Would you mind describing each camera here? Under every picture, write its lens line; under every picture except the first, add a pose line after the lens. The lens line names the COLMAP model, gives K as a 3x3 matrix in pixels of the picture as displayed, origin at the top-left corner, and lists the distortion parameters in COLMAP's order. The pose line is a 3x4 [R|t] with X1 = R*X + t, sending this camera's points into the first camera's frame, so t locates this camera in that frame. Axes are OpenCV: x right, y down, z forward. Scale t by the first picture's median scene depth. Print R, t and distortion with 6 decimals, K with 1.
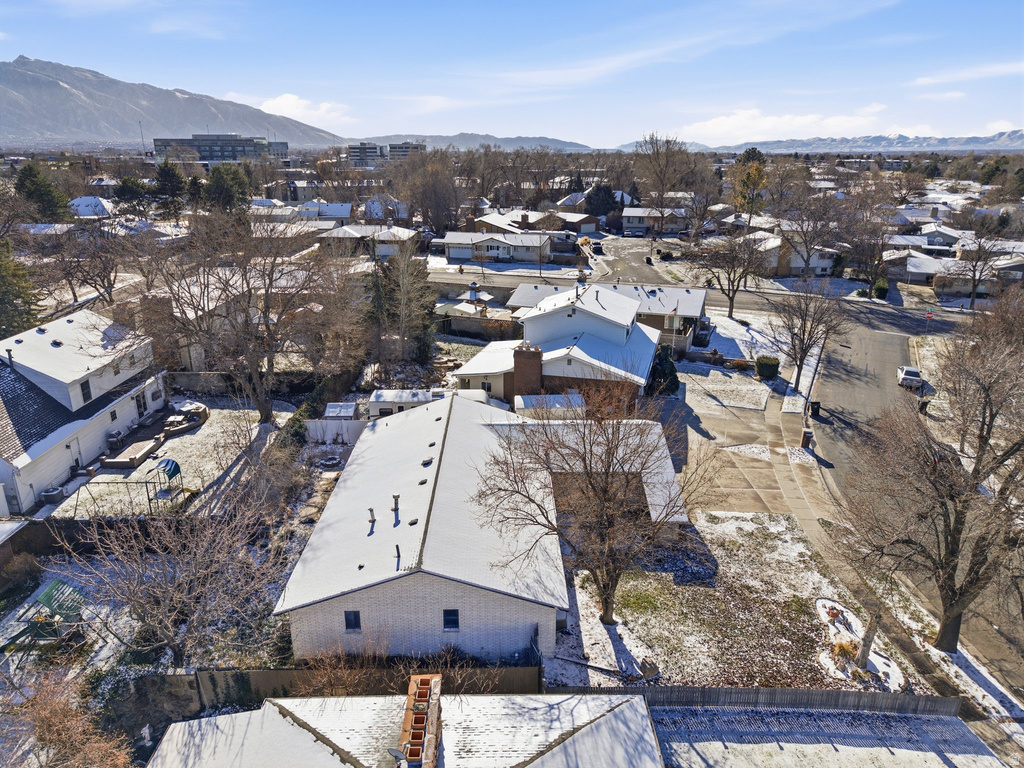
lens RADIAL K [[690.7, 0, 512.0], [0, 690.7, 384.0], [0, 0, 1]] dist [0.005488, -0.006178]
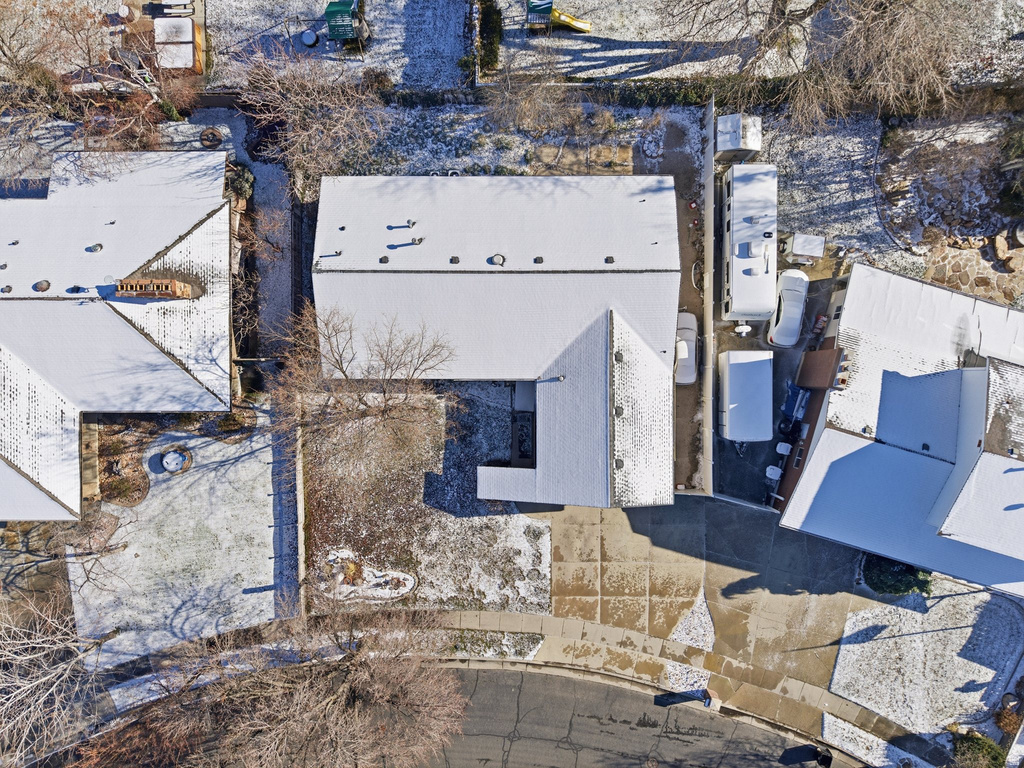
lens RADIAL K [[690.7, 0, 512.0], [0, 690.7, 384.0], [0, 0, 1]] dist [0.005488, -0.006178]
pose [[-0.019509, 0.999809, 0.001341, 0.051233], [-0.304972, -0.007228, 0.952334, -0.715365], [0.952162, 0.018170, 0.305054, 0.562038]]
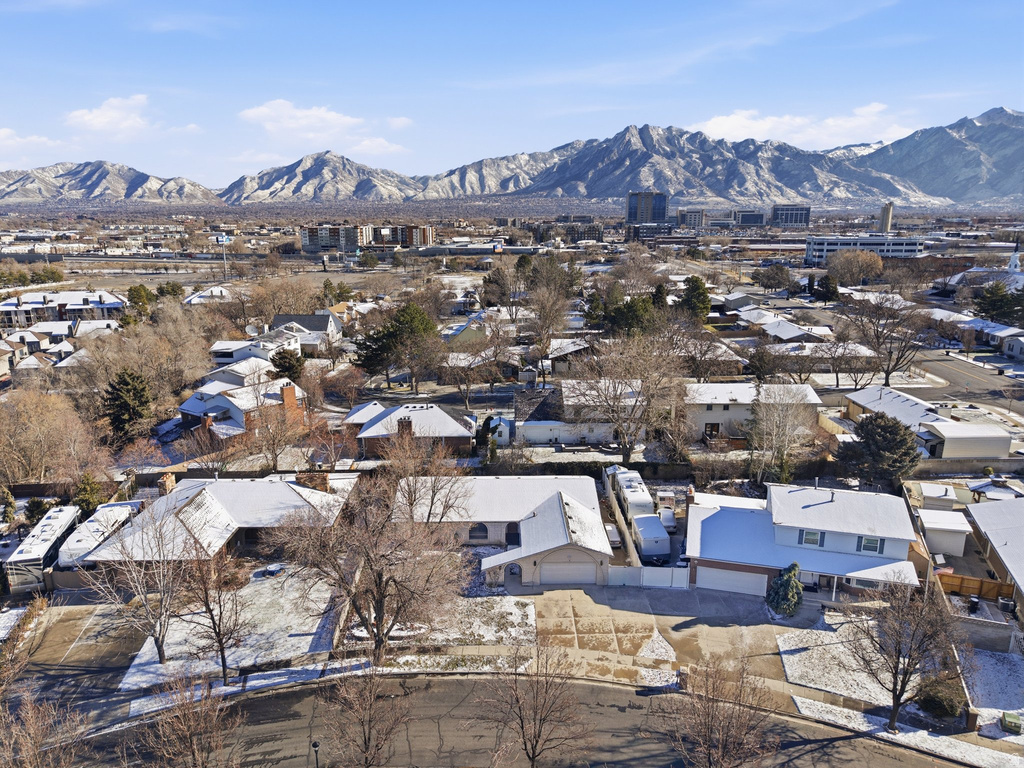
lens RADIAL K [[690.7, 0, 512.0], [0, 690.7, 384.0], [0, 0, 1]] dist [0.005488, -0.006178]
pose [[-0.006549, 0.236445, -0.971623, 1.389049], [-0.312114, 0.922619, 0.226624, -0.480657], [0.950022, 0.304741, 0.067755, 0.656455]]
